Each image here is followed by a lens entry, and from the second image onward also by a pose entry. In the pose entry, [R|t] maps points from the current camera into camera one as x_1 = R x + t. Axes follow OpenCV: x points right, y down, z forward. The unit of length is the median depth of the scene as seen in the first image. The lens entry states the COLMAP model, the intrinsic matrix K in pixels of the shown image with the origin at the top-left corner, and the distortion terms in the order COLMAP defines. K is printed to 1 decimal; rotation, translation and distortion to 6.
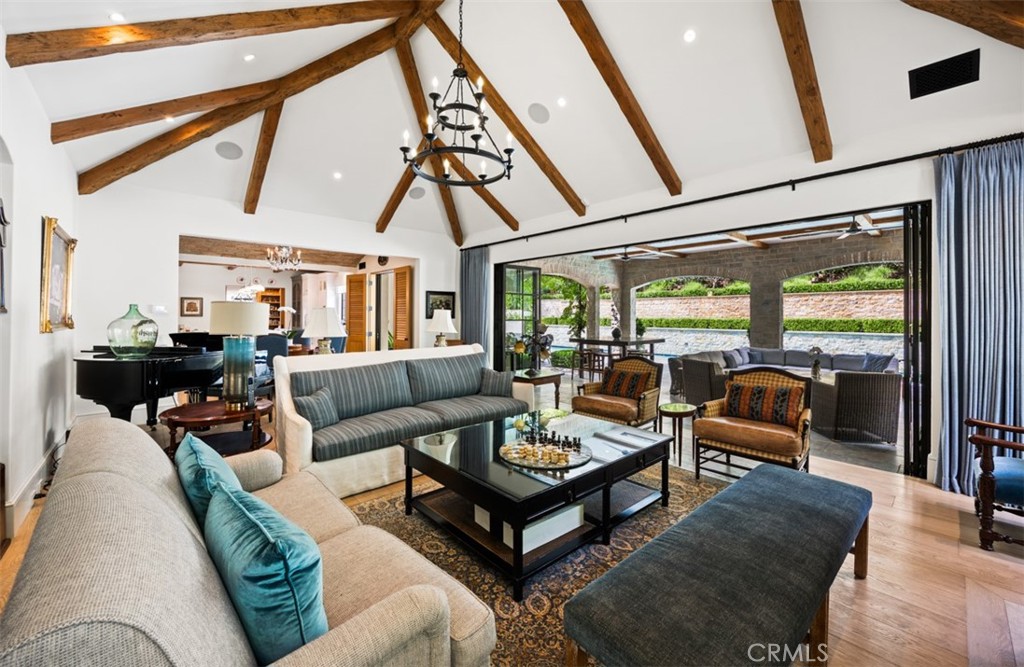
lens RADIAL K [[408.2, 0, 510.6], [0, 408.2, 320.3], [0, 0, 1]] dist [-0.000949, -0.000122]
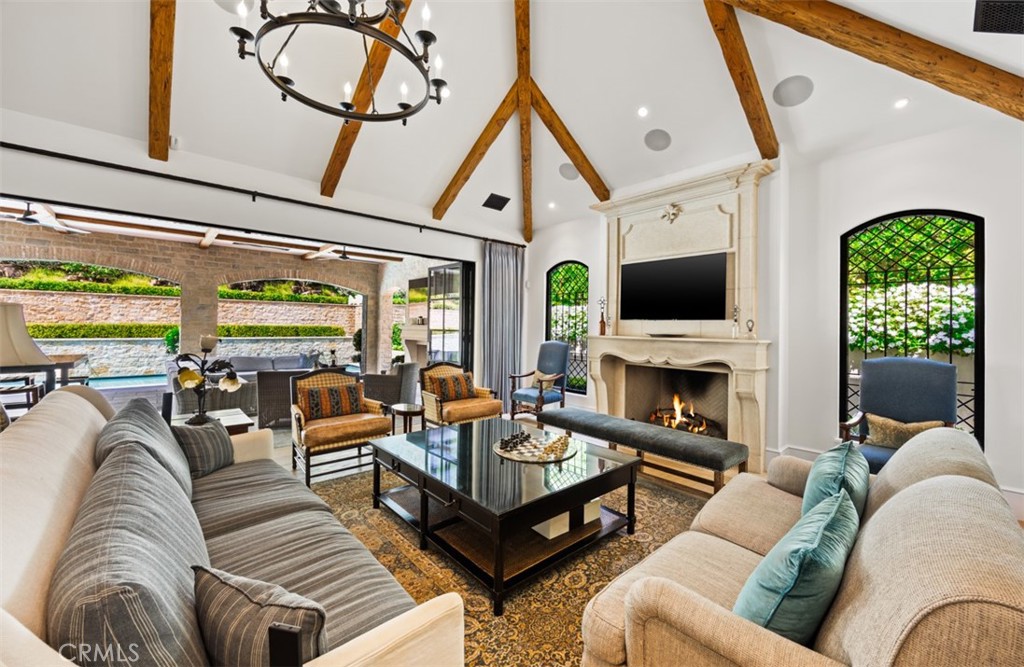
lens RADIAL K [[408.2, 0, 510.6], [0, 408.2, 320.3], [0, 0, 1]] dist [-0.000949, -0.000122]
pose [[-0.009619, 0.014069, 0.999855, -0.302373], [-0.000542, 0.999901, -0.014074, -0.000590], [-0.999954, -0.000677, -0.009610, 0.311327]]
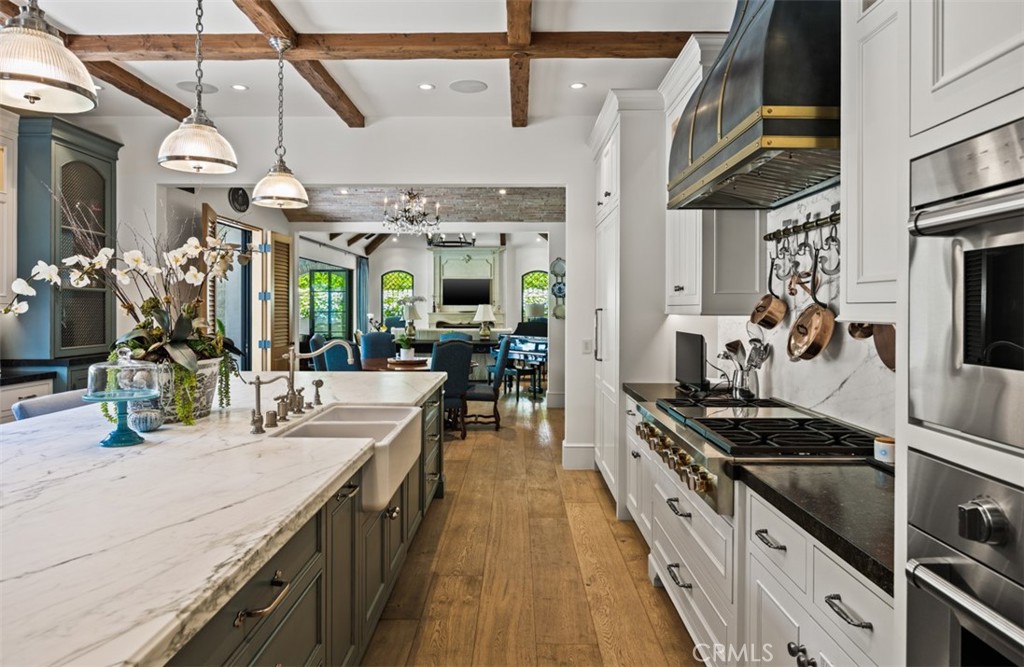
lens RADIAL K [[643.1, 0, 510.4], [0, 643.1, 312.3], [0, 0, 1]] dist [-0.000815, 0.000002]
pose [[-0.736224, 0.002786, 0.676732, -1.127781], [0.011466, 0.999899, 0.008358, -0.001351], [-0.676641, 0.013913, -0.736182, 1.368046]]
